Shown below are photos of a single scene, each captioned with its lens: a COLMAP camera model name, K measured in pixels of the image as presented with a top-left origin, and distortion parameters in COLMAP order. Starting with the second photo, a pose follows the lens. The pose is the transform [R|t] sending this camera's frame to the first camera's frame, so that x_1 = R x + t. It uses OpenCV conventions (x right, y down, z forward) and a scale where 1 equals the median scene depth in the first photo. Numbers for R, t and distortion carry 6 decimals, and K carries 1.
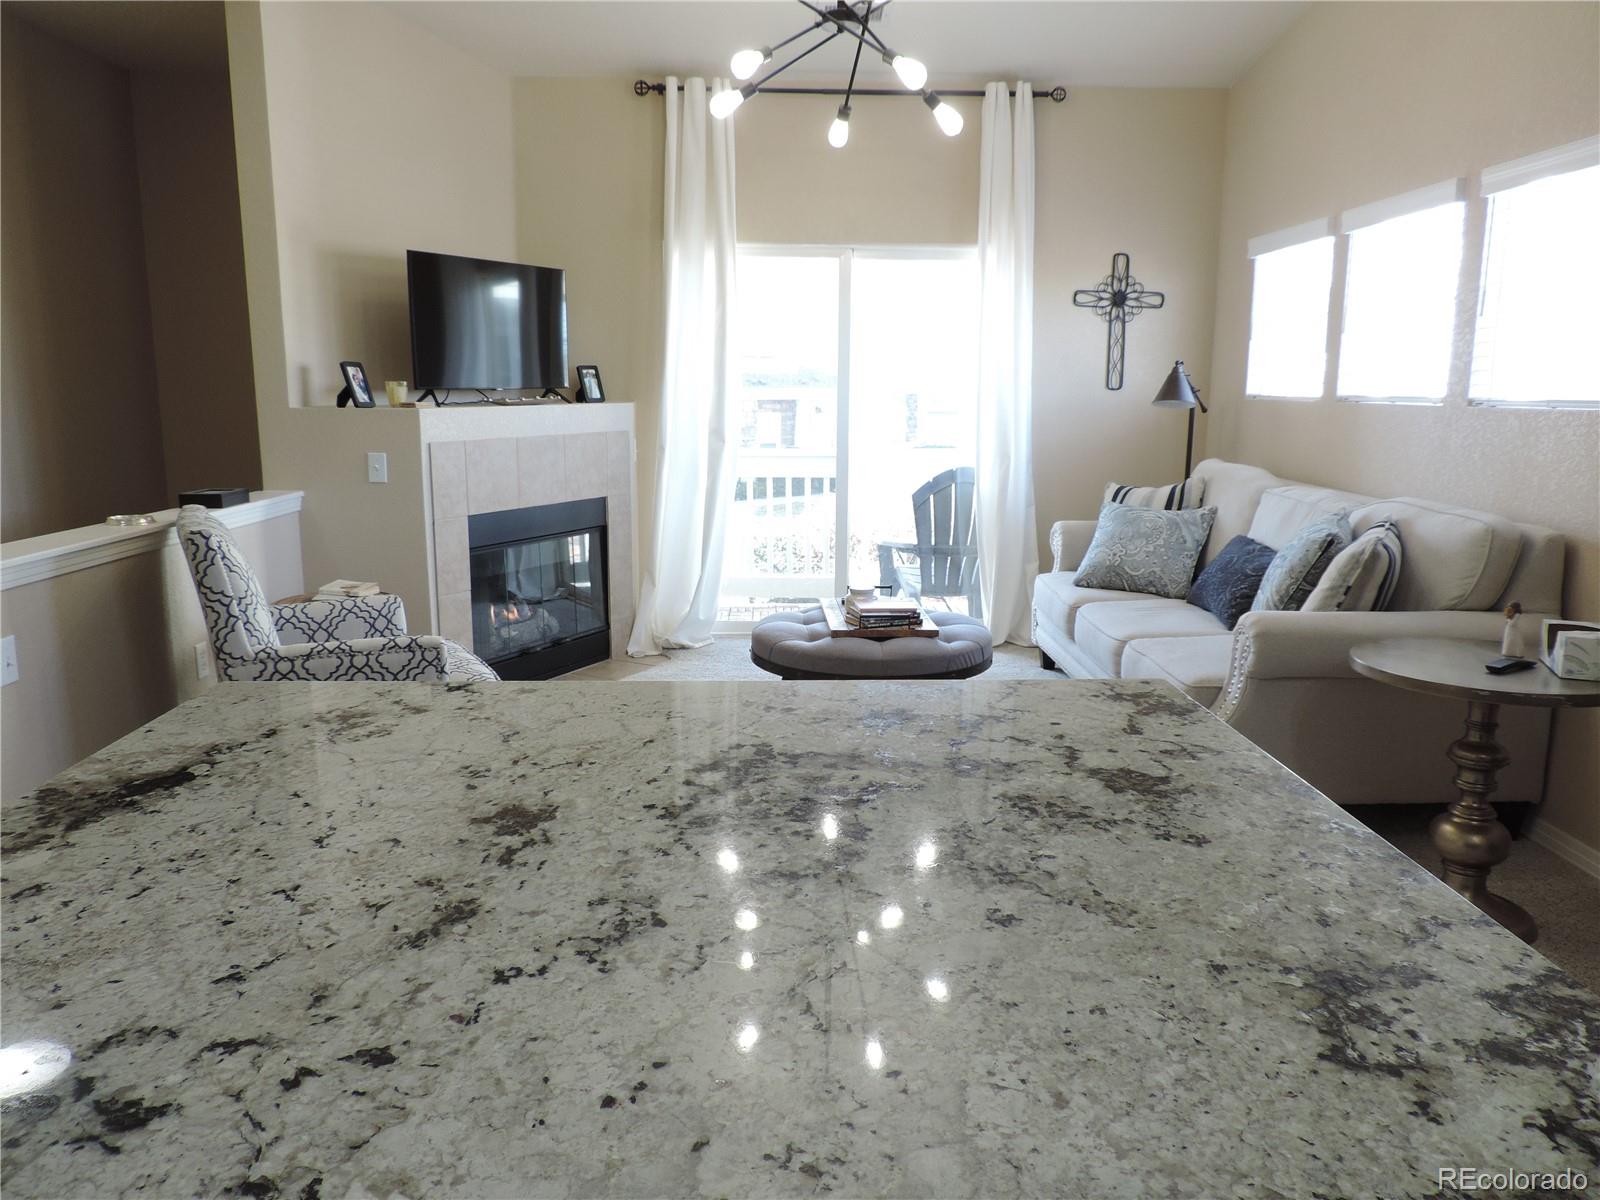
lens RADIAL K [[1130.2, 0, 807.7], [0, 1130.2, 602.1], [0, 0, 1]] dist [-0.024928, 0.006312]
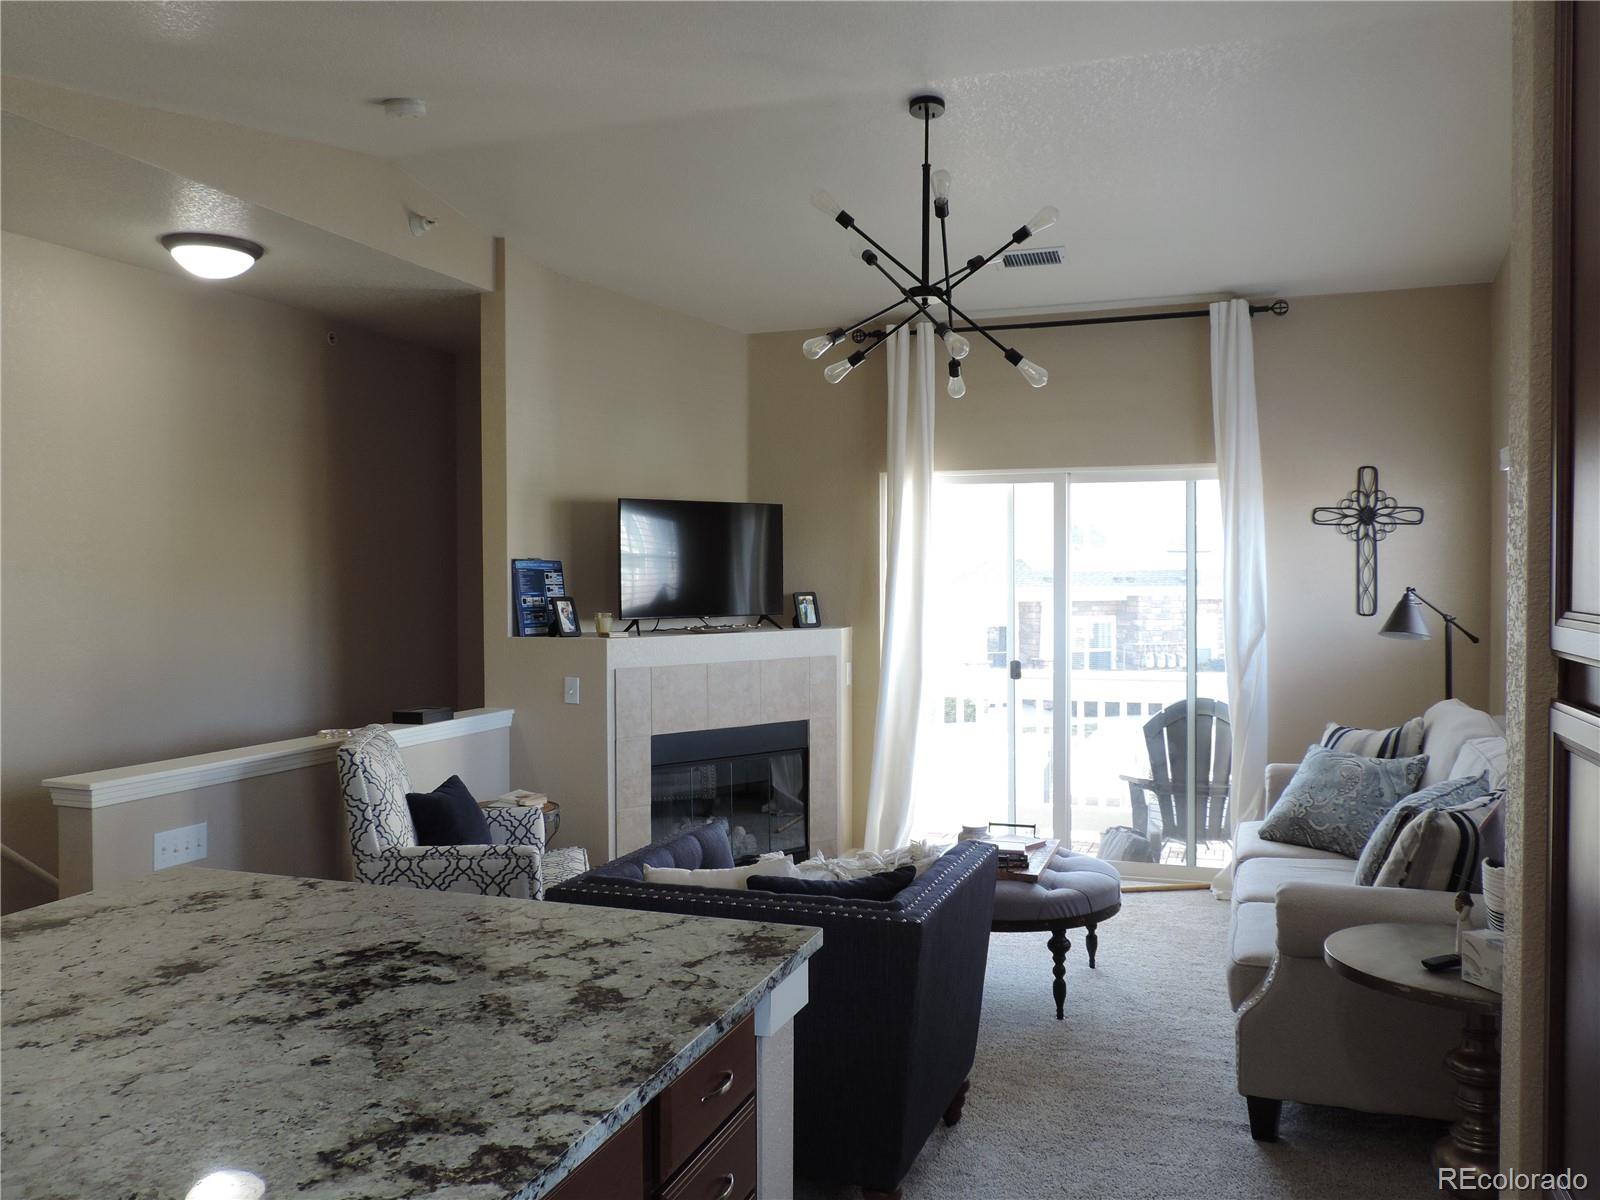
lens RADIAL K [[1261.4, 0, 805.3], [0, 1261.4, 604.0], [0, 0, 1]] dist [-0.013896, 0.001150]
pose [[0.930767, -0.000769, -0.365612, 0.985639], [-0.061110, 0.985603, -0.157647, -0.066801], [0.360469, 0.169075, 0.917320, -0.285021]]
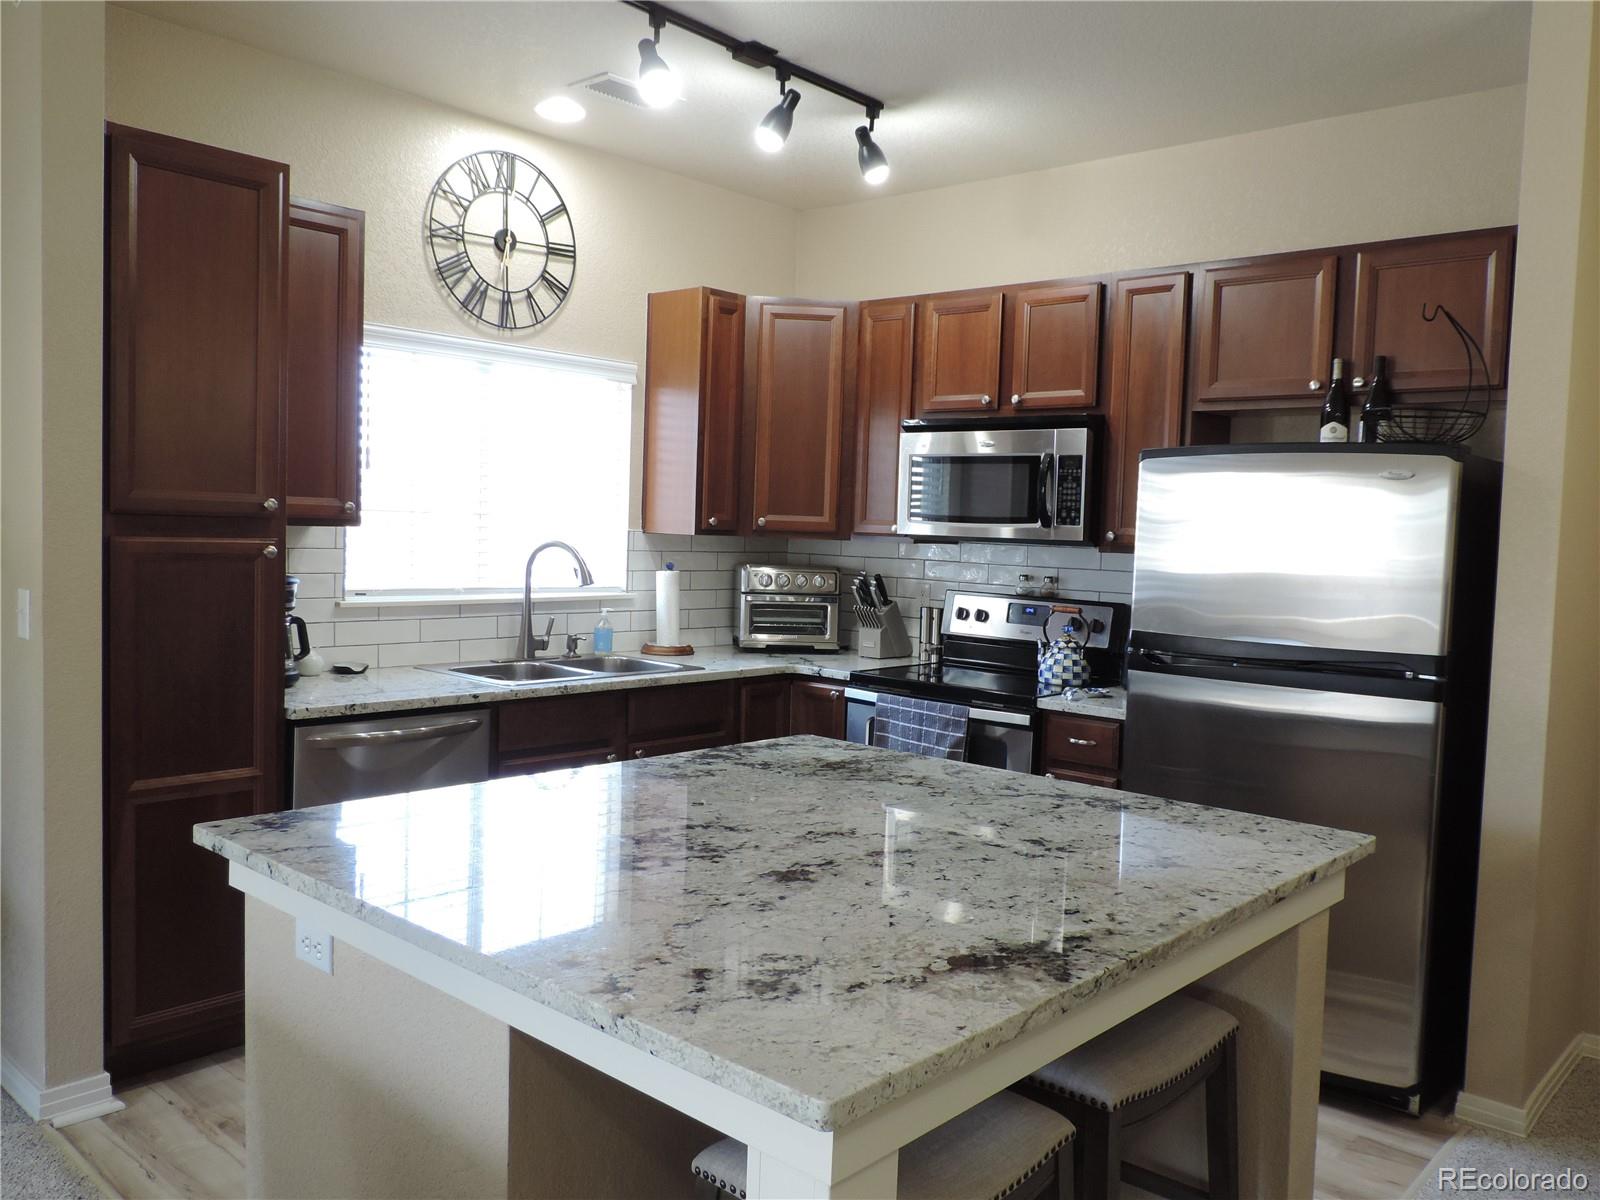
lens RADIAL K [[1266.6, 0, 800.0], [0, 1266.6, 600.0], [0, 0, 1]] dist [-0.012190, -0.001004]
pose [[-0.708785, -0.073417, 0.701593, -1.229712], [0.096399, 0.975159, 0.199431, -0.432217], [-0.698806, 0.208987, -0.684101, 1.789872]]
